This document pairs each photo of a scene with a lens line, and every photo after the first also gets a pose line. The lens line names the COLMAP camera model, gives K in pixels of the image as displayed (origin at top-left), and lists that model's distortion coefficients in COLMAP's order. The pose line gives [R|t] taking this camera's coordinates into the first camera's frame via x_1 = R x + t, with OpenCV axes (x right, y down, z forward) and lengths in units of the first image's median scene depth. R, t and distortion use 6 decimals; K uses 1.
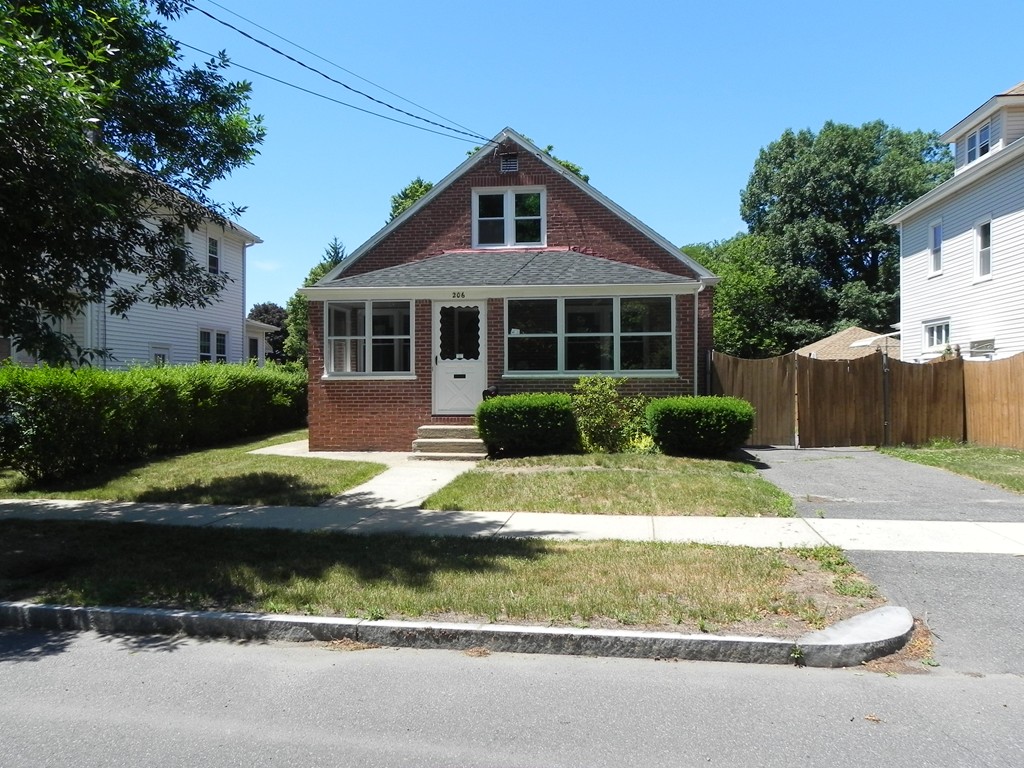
lens RADIAL K [[766.7, 0, 512.0], [0, 766.7, 384.0], [0, 0, 1]] dist [0.007217, -0.041920]
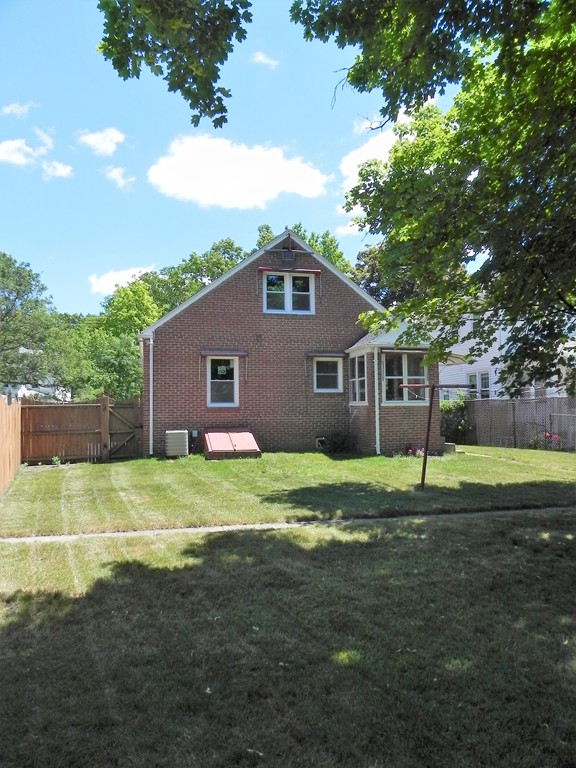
lens RADIAL K [[575.0, 0, 288.0], [0, 575.0, 384.0], [0, 0, 1]] dist [0.007217, -0.041920]
pose [[0.940203, 0.014289, 0.340315, -0.361933], [0.001883, 0.998886, -0.047142, 0.001408], [-0.340610, 0.044963, 0.939129, 0.014679]]
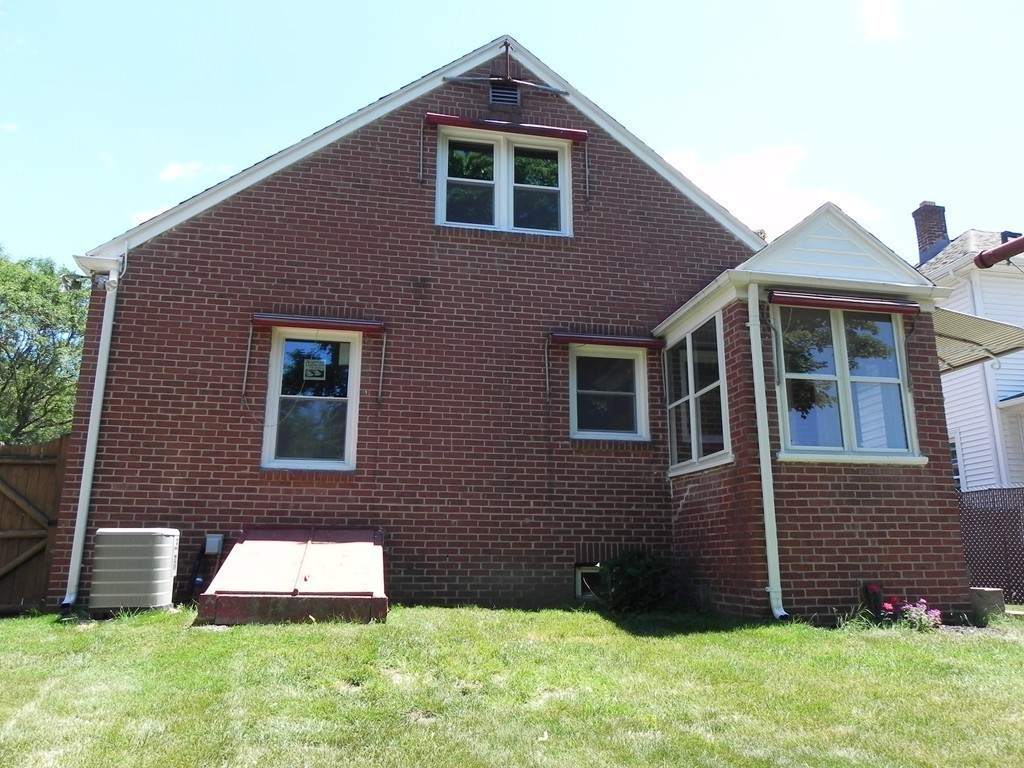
lens RADIAL K [[766.7, 0, 512.0], [0, 766.7, 384.0], [0, 0, 1]] dist [0.007217, -0.041920]
pose [[0.954146, 0.077023, 0.289262, -0.145976], [-0.011016, 0.974710, -0.223202, 0.046113], [-0.299138, 0.209781, 0.930864, 0.517425]]
